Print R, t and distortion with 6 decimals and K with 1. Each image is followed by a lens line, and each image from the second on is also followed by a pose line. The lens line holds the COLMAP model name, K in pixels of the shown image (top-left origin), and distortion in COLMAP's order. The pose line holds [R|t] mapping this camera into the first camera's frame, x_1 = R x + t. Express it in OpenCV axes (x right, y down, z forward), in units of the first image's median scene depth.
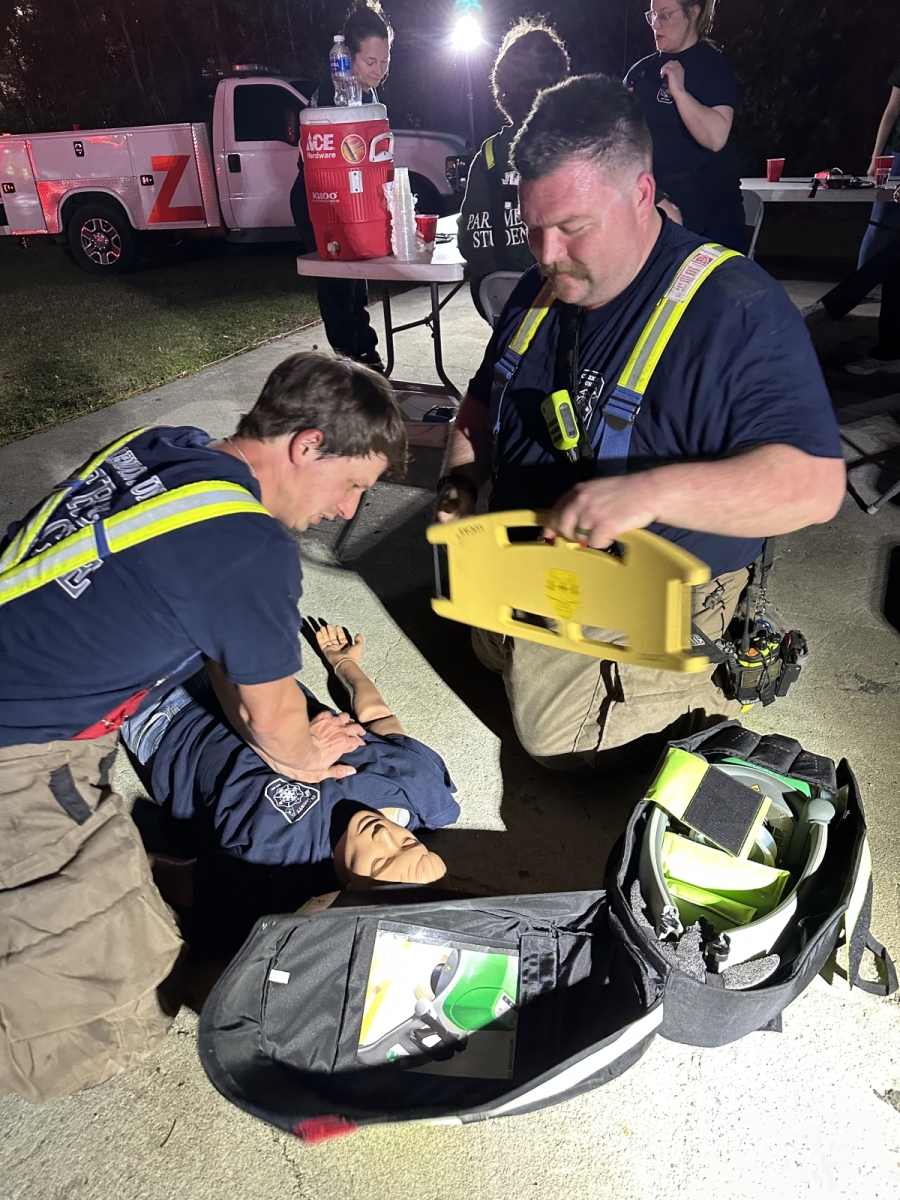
lens RADIAL K [[840.8, 0, 450.1], [0, 840.8, 601.6], [0, 0, 1]] dist [0.000478, -0.000198]
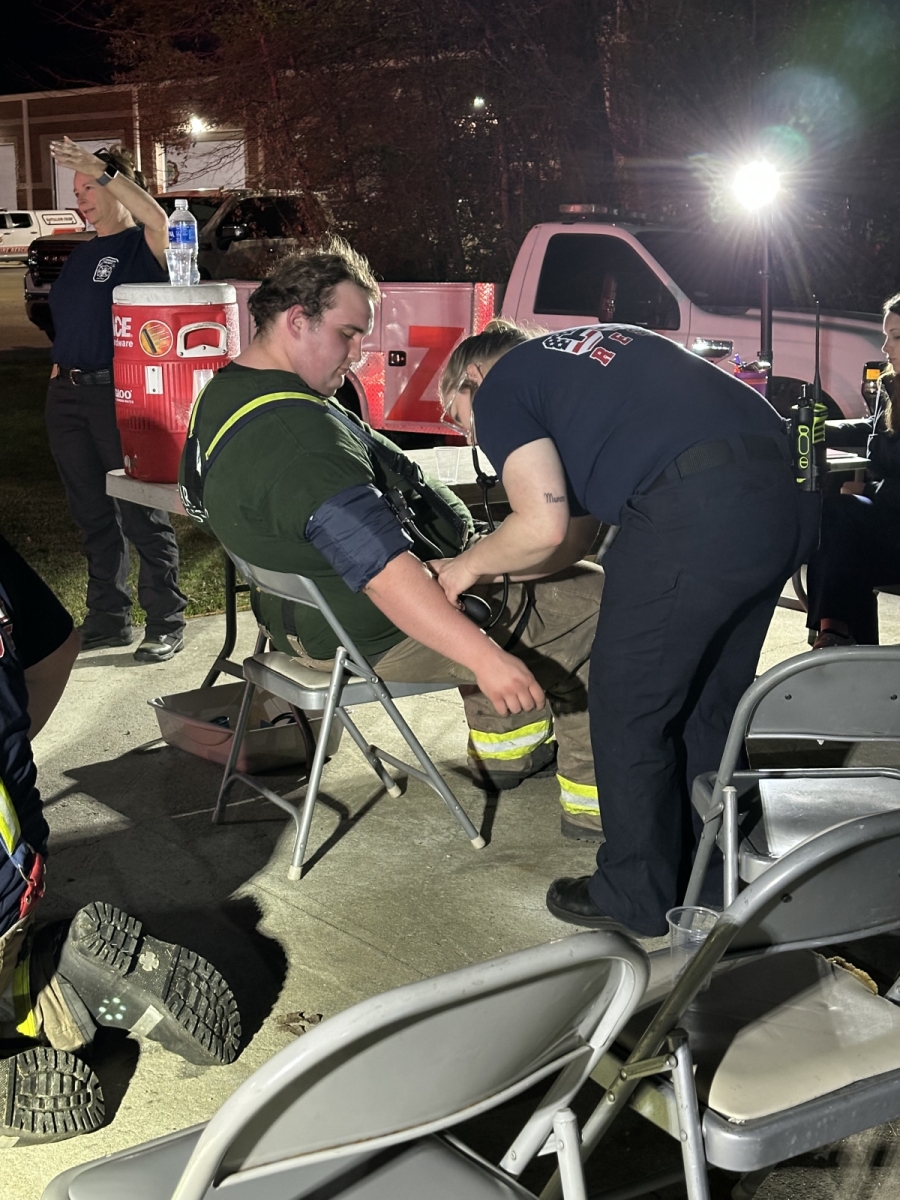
lens RADIAL K [[1738.8, 0, 450.5], [0, 1738.8, 599.1], [0, 0, 1]] dist [0.140375, 0.000000]
pose [[0.867502, 0.142585, -0.476560, 0.828539], [-0.290675, 0.922755, -0.253044, -0.031763], [0.403668, 0.358041, 0.841938, -0.067265]]
